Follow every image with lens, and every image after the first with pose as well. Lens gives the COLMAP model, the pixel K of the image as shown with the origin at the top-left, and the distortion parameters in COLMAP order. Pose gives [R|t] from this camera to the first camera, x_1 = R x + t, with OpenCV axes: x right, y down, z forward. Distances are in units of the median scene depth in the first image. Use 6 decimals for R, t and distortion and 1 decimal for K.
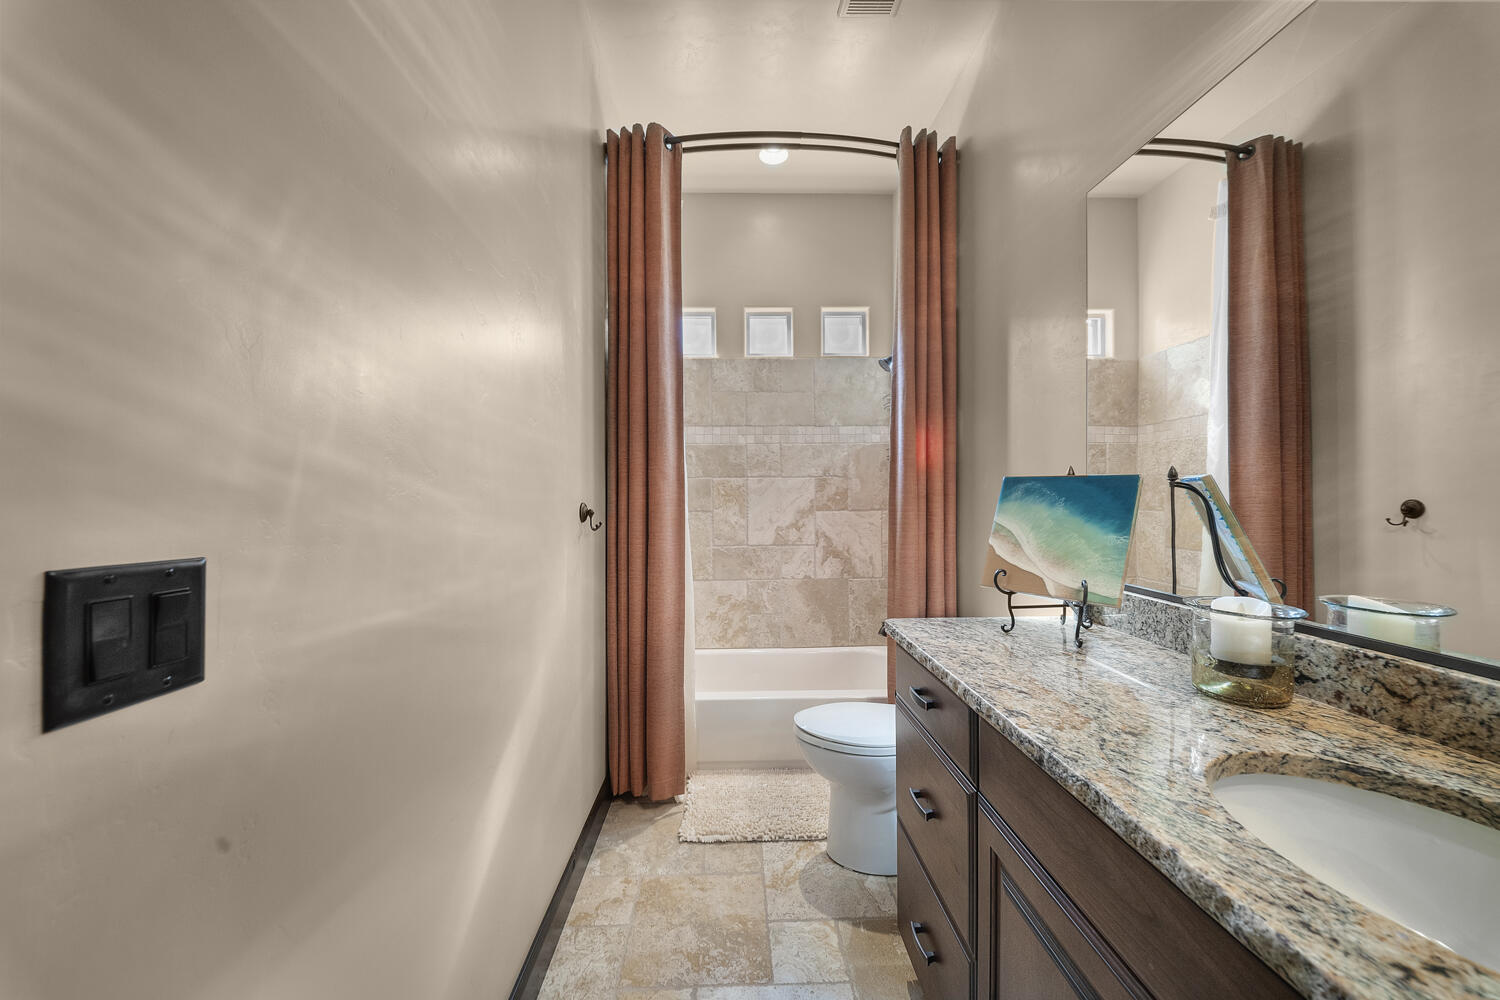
lens RADIAL K [[524.3, 0, 746.1], [0, 524.3, 501.8], [0, 0, 1]] dist [0.003889, -0.004052]
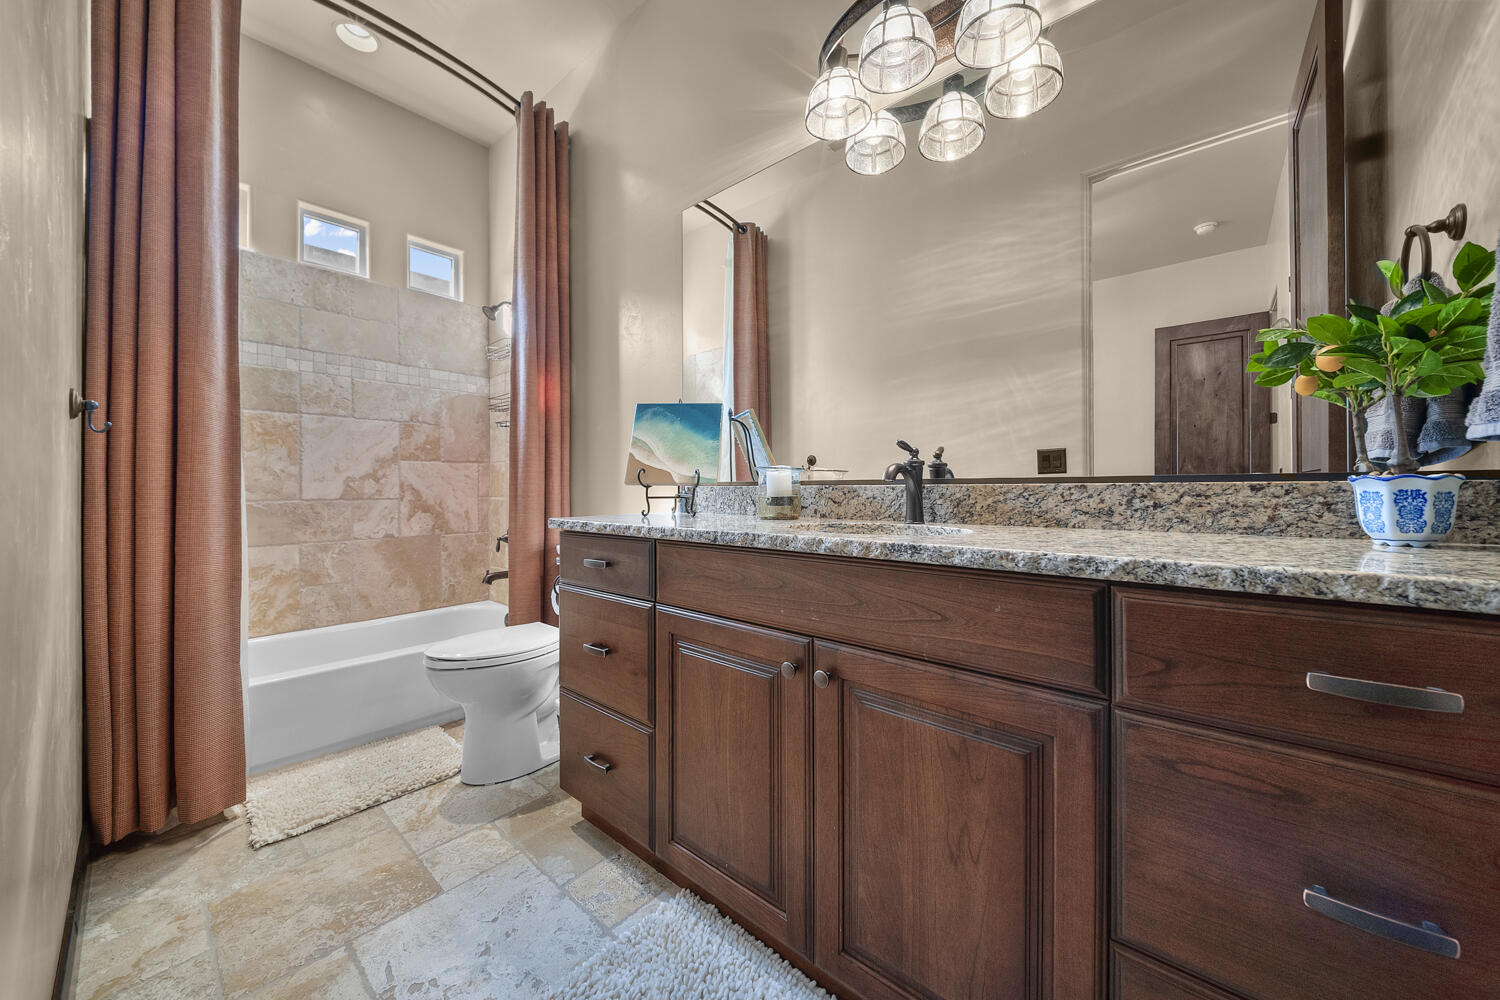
lens RADIAL K [[524.3, 0, 745.9], [0, 524.3, 490.2], [0, 0, 1]] dist [0.003889, -0.004052]
pose [[0.680185, 0.000324, 0.733041, -0.178995], [0.006151, 0.999962, -0.006149, 0.114768], [-0.733015, 0.008691, 0.680157, -0.051943]]
